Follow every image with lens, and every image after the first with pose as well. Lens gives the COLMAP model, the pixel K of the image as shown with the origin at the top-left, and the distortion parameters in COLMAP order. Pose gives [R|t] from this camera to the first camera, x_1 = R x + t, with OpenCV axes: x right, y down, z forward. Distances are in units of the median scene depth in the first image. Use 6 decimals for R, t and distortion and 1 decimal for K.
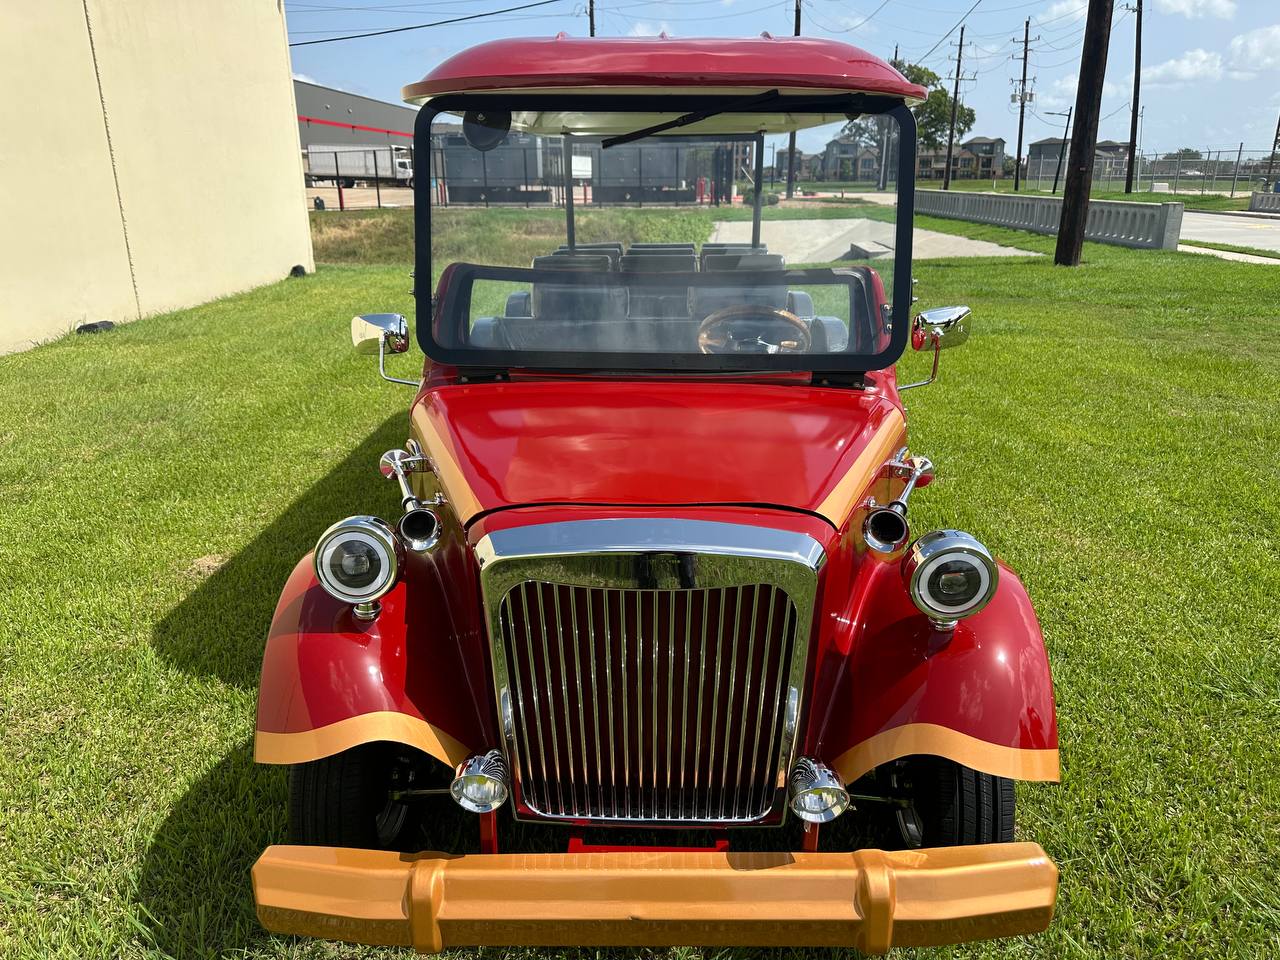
lens RADIAL K [[906.1, 0, 644.5], [0, 906.1, 486.5], [0, 0, 1]] dist [0.043303, -0.054549]
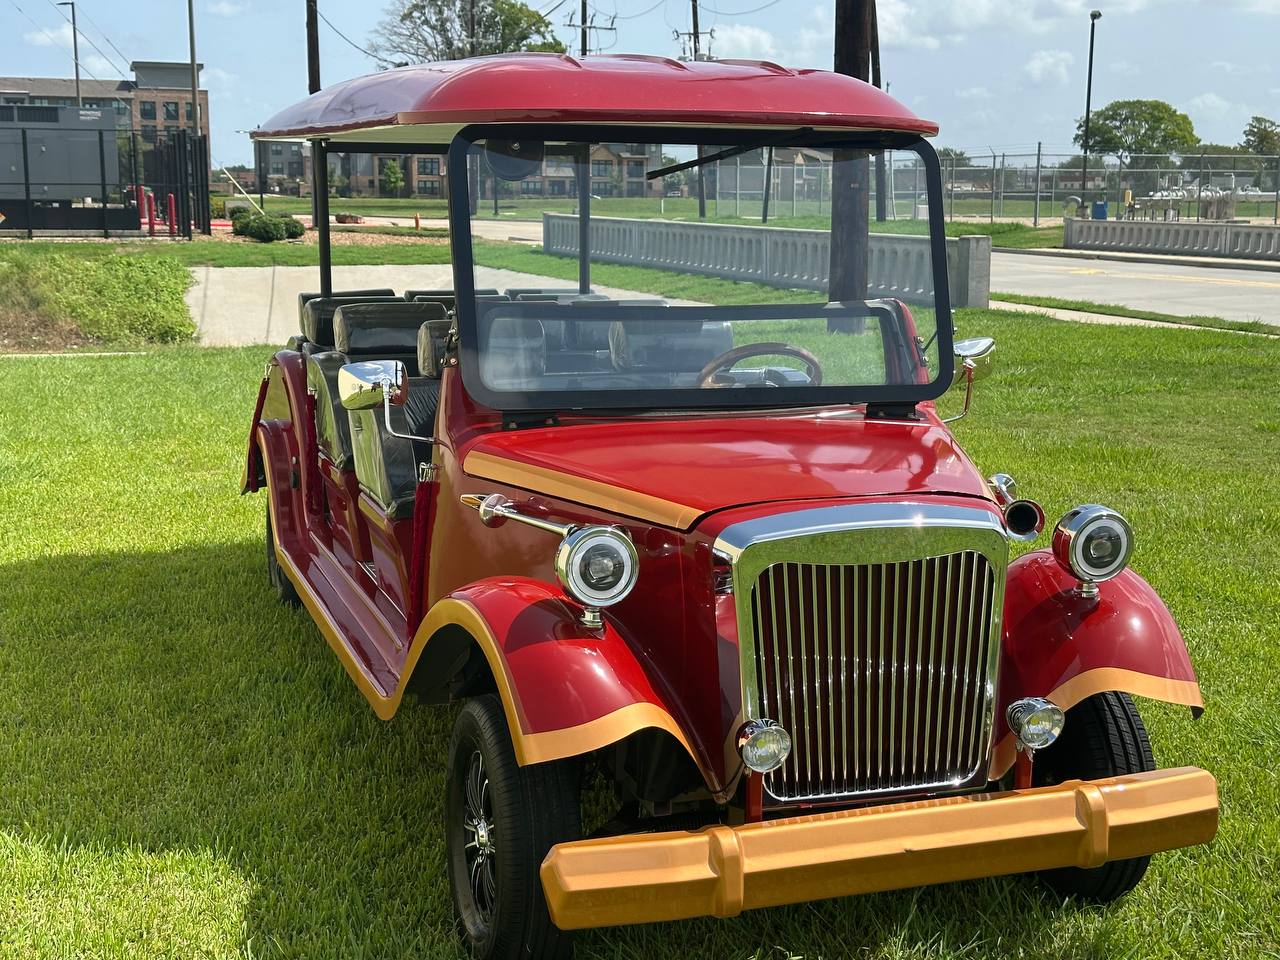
lens RADIAL K [[1801.8, 0, 631.5], [0, 1801.8, 511.0], [0, 0, 1]] dist [0.121512, 0.000000]
pose [[0.941692, -0.050062, 0.332730, -0.584985], [0.099573, 0.986040, -0.133454, 0.181387], [-0.321404, 0.158803, 0.933531, -0.576448]]
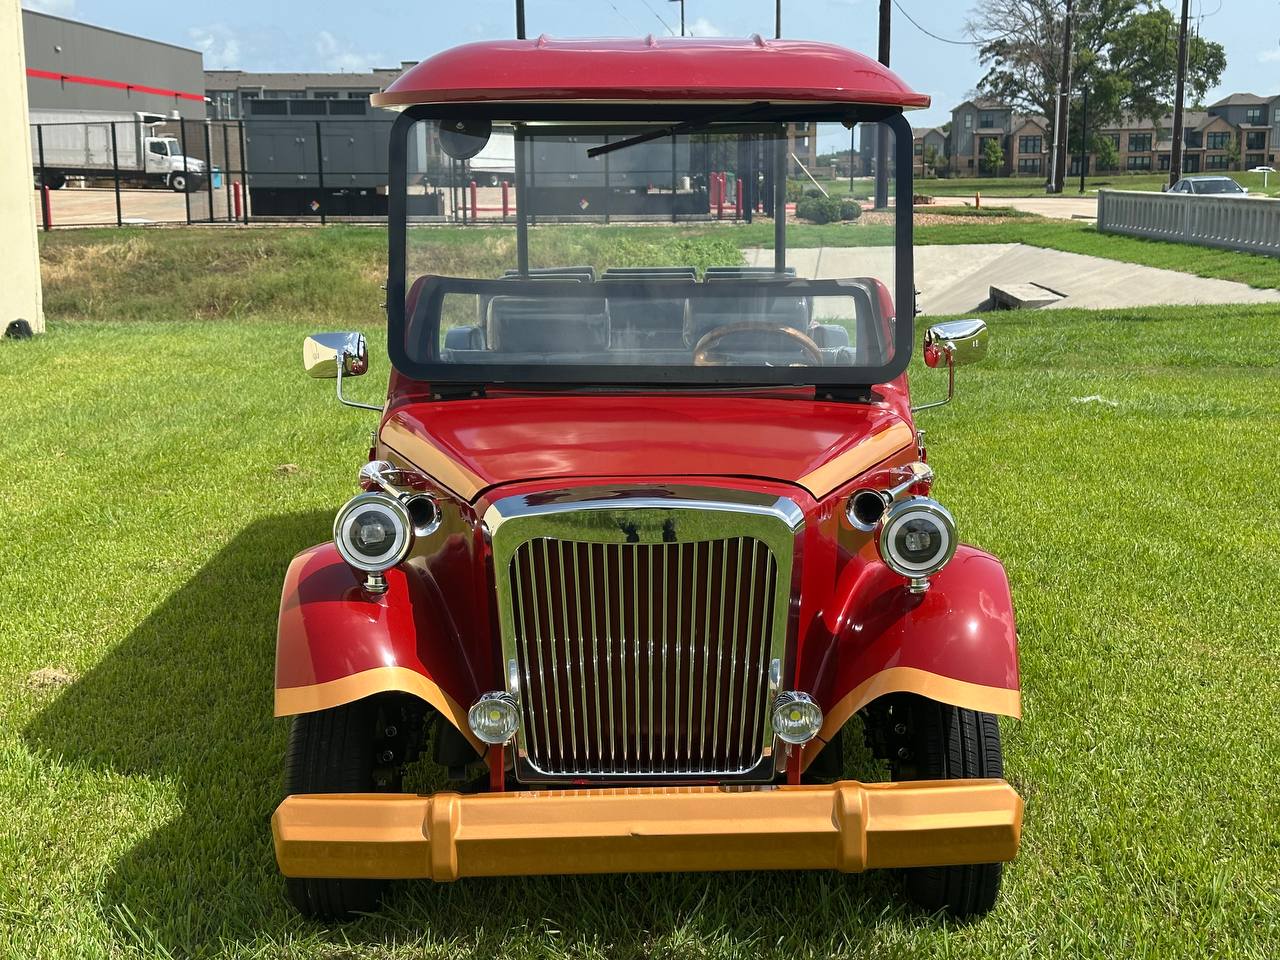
lens RADIAL K [[1801.8, 0, 665.2], [0, 1801.8, 493.1], [0, 0, 1]] dist [0.121512, 0.000000]
pose [[0.999573, -0.007338, 0.028286, -0.017954], [0.011503, 0.988614, -0.150036, 0.219354], [-0.026863, 0.150298, 0.988276, -0.686165]]
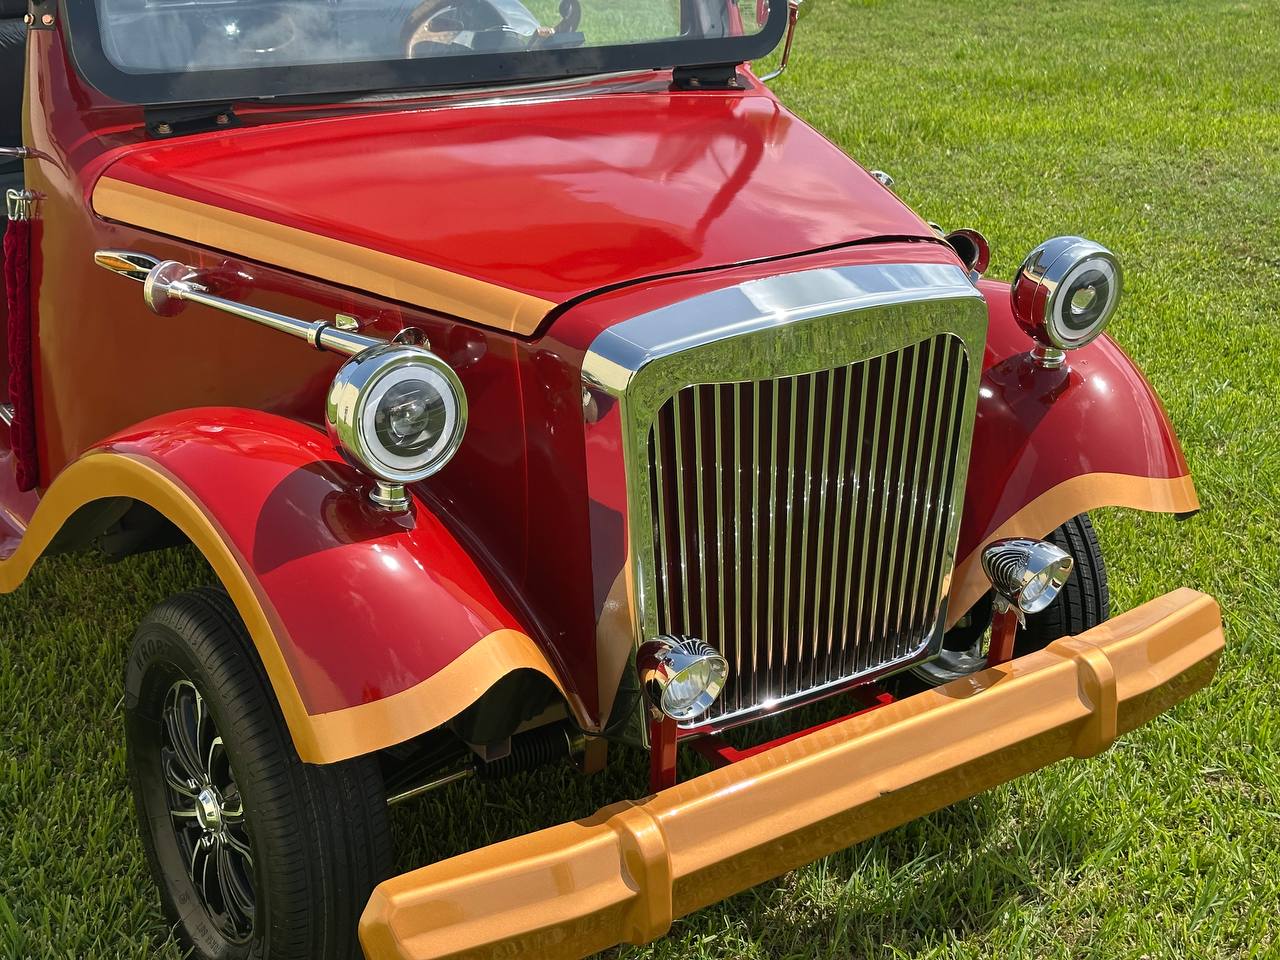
lens RADIAL K [[1787.4, 0, 638.0], [0, 1787.4, 507.3], [0, 0, 1]] dist [0.123106, 0.000000]
pose [[0.812152, -0.210243, 0.544249, -0.526085], [0.159345, 0.977283, 0.139741, -0.001366], [-0.561265, -0.026768, 0.827203, -0.066369]]
